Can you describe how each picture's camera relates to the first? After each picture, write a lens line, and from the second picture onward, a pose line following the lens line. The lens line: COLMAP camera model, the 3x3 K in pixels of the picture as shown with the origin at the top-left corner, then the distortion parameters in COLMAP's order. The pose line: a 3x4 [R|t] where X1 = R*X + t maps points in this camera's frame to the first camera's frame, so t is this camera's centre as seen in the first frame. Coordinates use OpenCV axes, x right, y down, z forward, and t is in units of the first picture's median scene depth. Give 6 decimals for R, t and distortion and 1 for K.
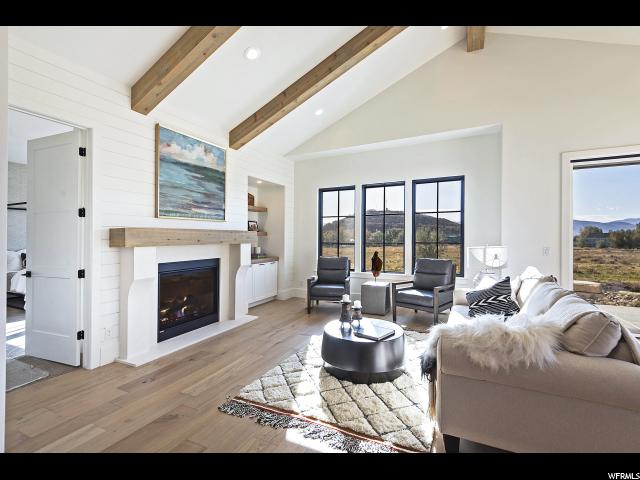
lens RADIAL K [[294.8, 0, 320.9], [0, 294.8, 236.9], [0, 0, 1]] dist [0.001594, 0.000143]
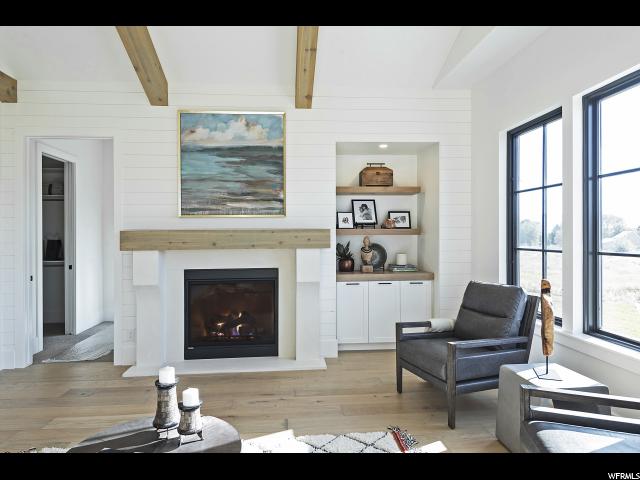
lens RADIAL K [[382.2, 0, 319.3], [0, 382.2, 234.2], [0, 0, 1]] dist [0.027711, -0.000064]
pose [[0.497019, 0.000138, -0.867740, 0.557223], [0.008389, 0.999952, 0.004964, -0.014931], [0.867699, -0.009747, 0.496994, 0.674401]]
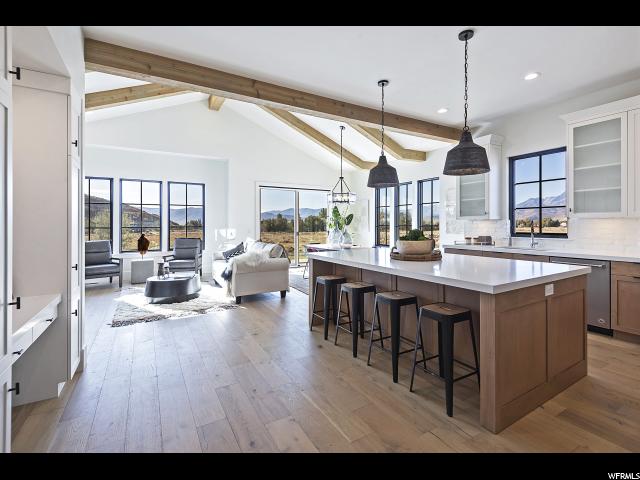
lens RADIAL K [[294.8, 0, 320.9], [0, 294.8, 236.9], [0, 0, 1]] dist [0.001594, 0.000143]
pose [[0.570375, -0.038553, 0.820479, -0.525308], [0.003168, 0.998994, 0.044739, 0.005234], [-0.821378, -0.022919, 0.569923, -0.450007]]
